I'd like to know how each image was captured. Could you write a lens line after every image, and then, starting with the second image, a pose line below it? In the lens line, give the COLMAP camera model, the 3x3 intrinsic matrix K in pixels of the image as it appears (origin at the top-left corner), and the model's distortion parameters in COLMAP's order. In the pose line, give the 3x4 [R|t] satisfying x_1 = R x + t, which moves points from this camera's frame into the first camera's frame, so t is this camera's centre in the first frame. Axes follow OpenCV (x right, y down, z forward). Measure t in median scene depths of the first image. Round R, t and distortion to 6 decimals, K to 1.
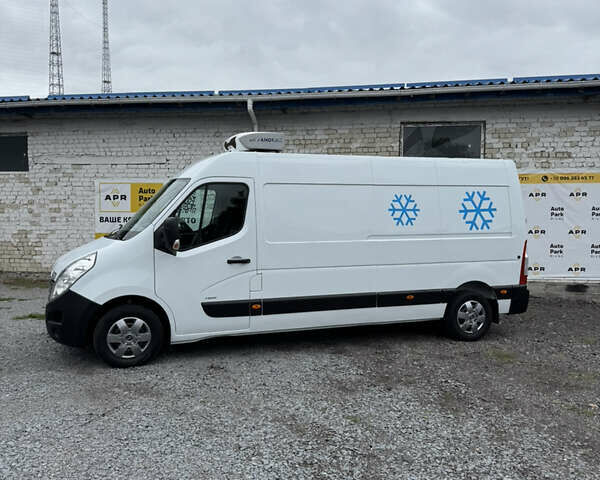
lens RADIAL K [[566.0, 0, 300.0], [0, 566.0, 240.0], [0, 0, 1]] dist [0.188710, -0.387894]
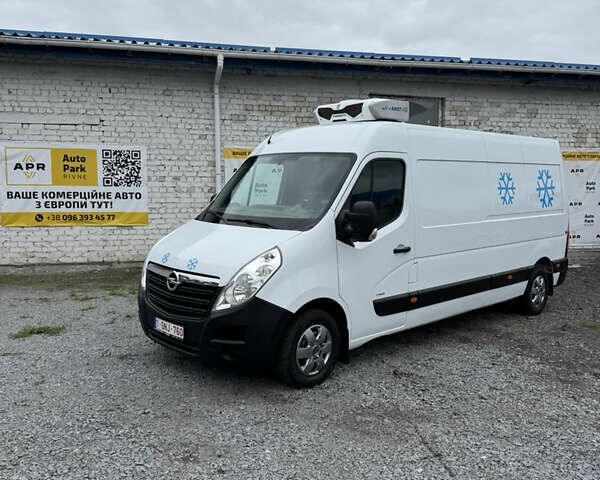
lens RADIAL K [[566.0, 0, 300.0], [0, 566.0, 240.0], [0, 0, 1]] dist [0.188710, -0.387894]
pose [[0.916355, -0.036882, 0.398665, -0.344406], [0.014328, 0.998131, 0.059407, -0.018292], [-0.400111, -0.048725, 0.915170, 0.152578]]
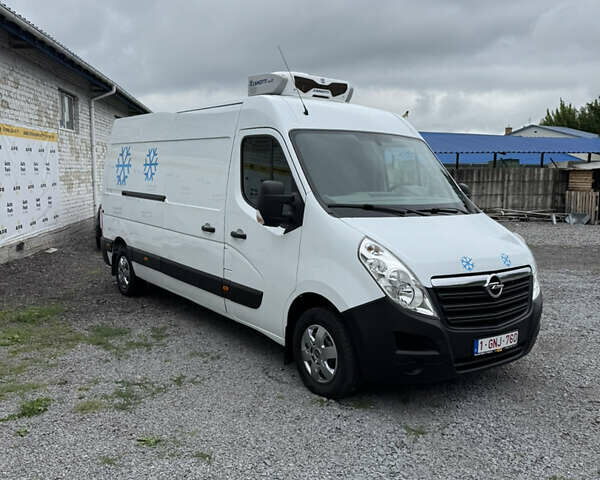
lens RADIAL K [[566.0, 0, 300.0], [0, 566.0, 240.0], [0, 0, 1]] dist [0.188710, -0.387894]
pose [[-0.293980, -0.121734, 0.948028, -0.580207], [0.023098, 0.990662, 0.134371, -0.044852], [-0.955532, 0.061400, -0.288423, 0.849430]]
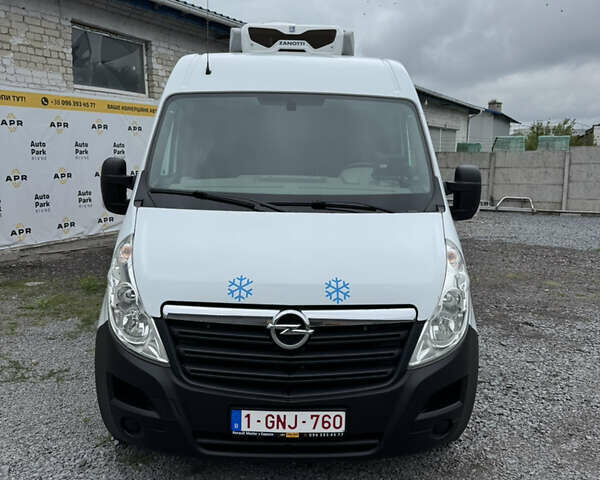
lens RADIAL K [[590.8, 0, 300.0], [0, 590.8, 240.0], [0, 0, 1]] dist [0.011374, -0.005794]
pose [[0.304965, -0.139099, 0.942151, -0.478425], [0.035592, 0.990250, 0.134680, -0.028451], [-0.951698, -0.007539, 0.306943, 0.538875]]
